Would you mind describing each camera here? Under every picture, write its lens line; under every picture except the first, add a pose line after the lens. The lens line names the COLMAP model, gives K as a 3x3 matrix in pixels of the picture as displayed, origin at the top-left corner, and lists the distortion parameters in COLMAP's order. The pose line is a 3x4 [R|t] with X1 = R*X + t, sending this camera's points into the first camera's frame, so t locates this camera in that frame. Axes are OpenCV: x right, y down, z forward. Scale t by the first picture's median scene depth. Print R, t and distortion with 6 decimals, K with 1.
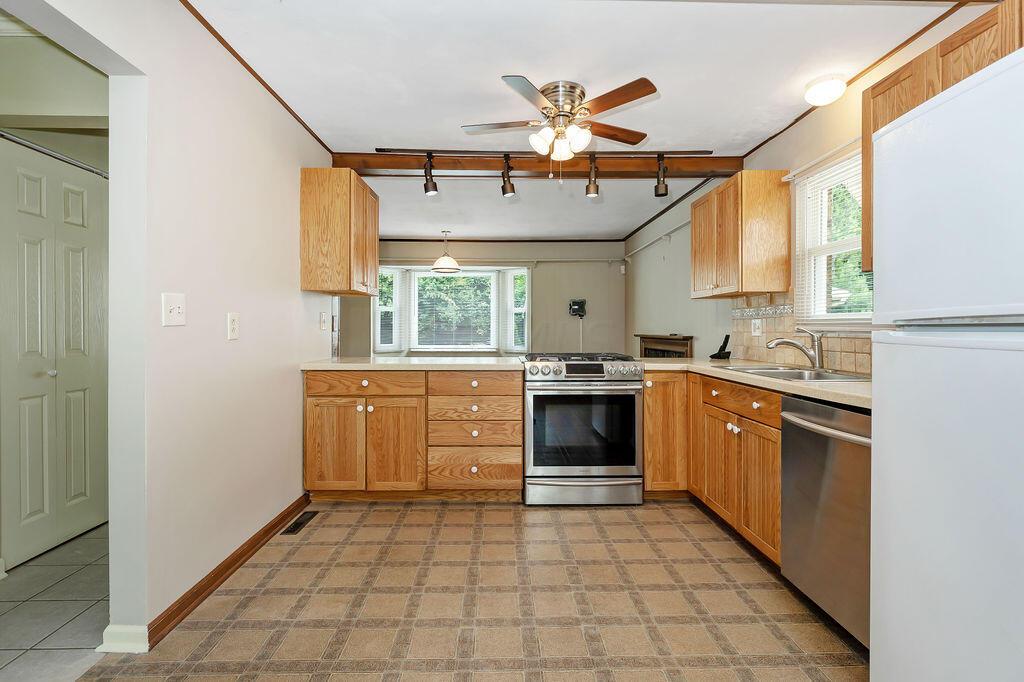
lens RADIAL K [[495.5, 0, 543.3], [0, 495.5, 331.6], [0, 0, 1]] dist [-0.003225, -0.001058]
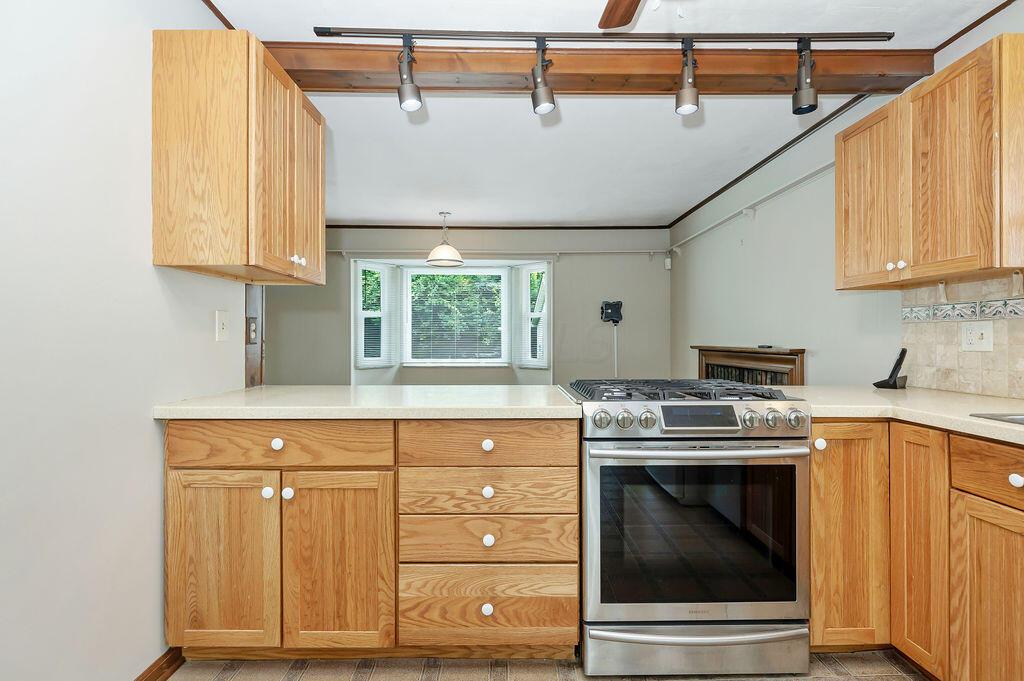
lens RADIAL K [[481.2, 0, 542.3], [0, 481.2, 340.9], [0, 0, 1]] dist [-0.003030, -0.000309]
pose [[0.999975, -0.001360, -0.006982, -0.076855], [0.001362, 0.999999, 0.000199, -0.004114], [0.006982, -0.000209, 0.999976, 0.490483]]
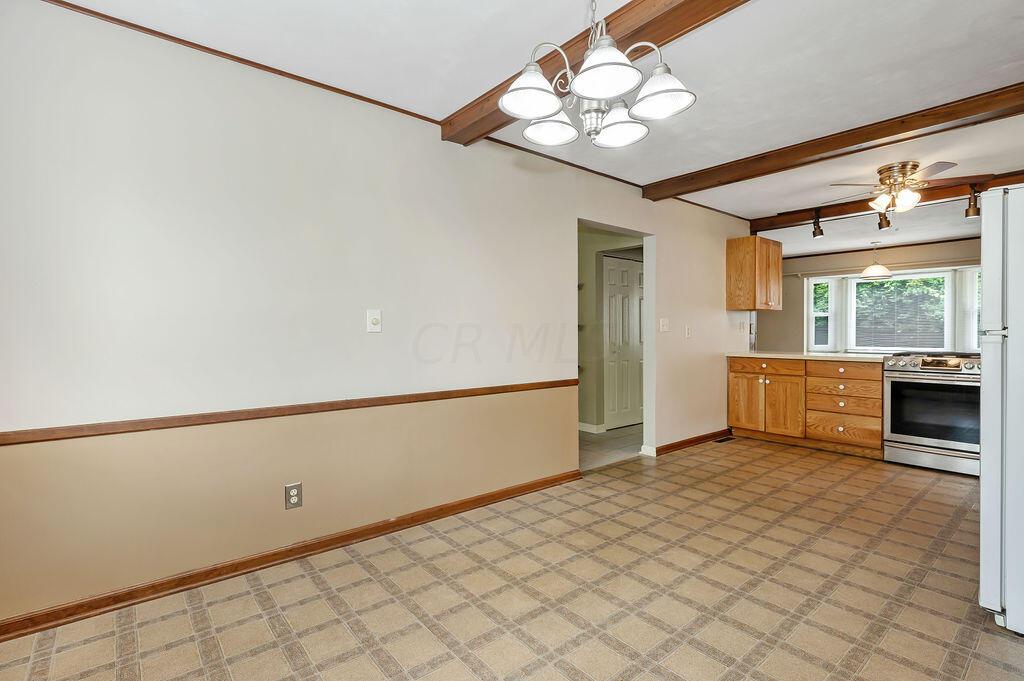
lens RADIAL K [[522.7, 0, 467.4], [0, 522.7, 335.1], [0, 0, 1]] dist [-0.002957, -0.000765]
pose [[0.547942, 0.002449, -0.836513, 0.537820], [-0.000277, 0.999996, 0.002747, -0.001330], [0.836516, -0.001274, 0.547941, -0.753215]]
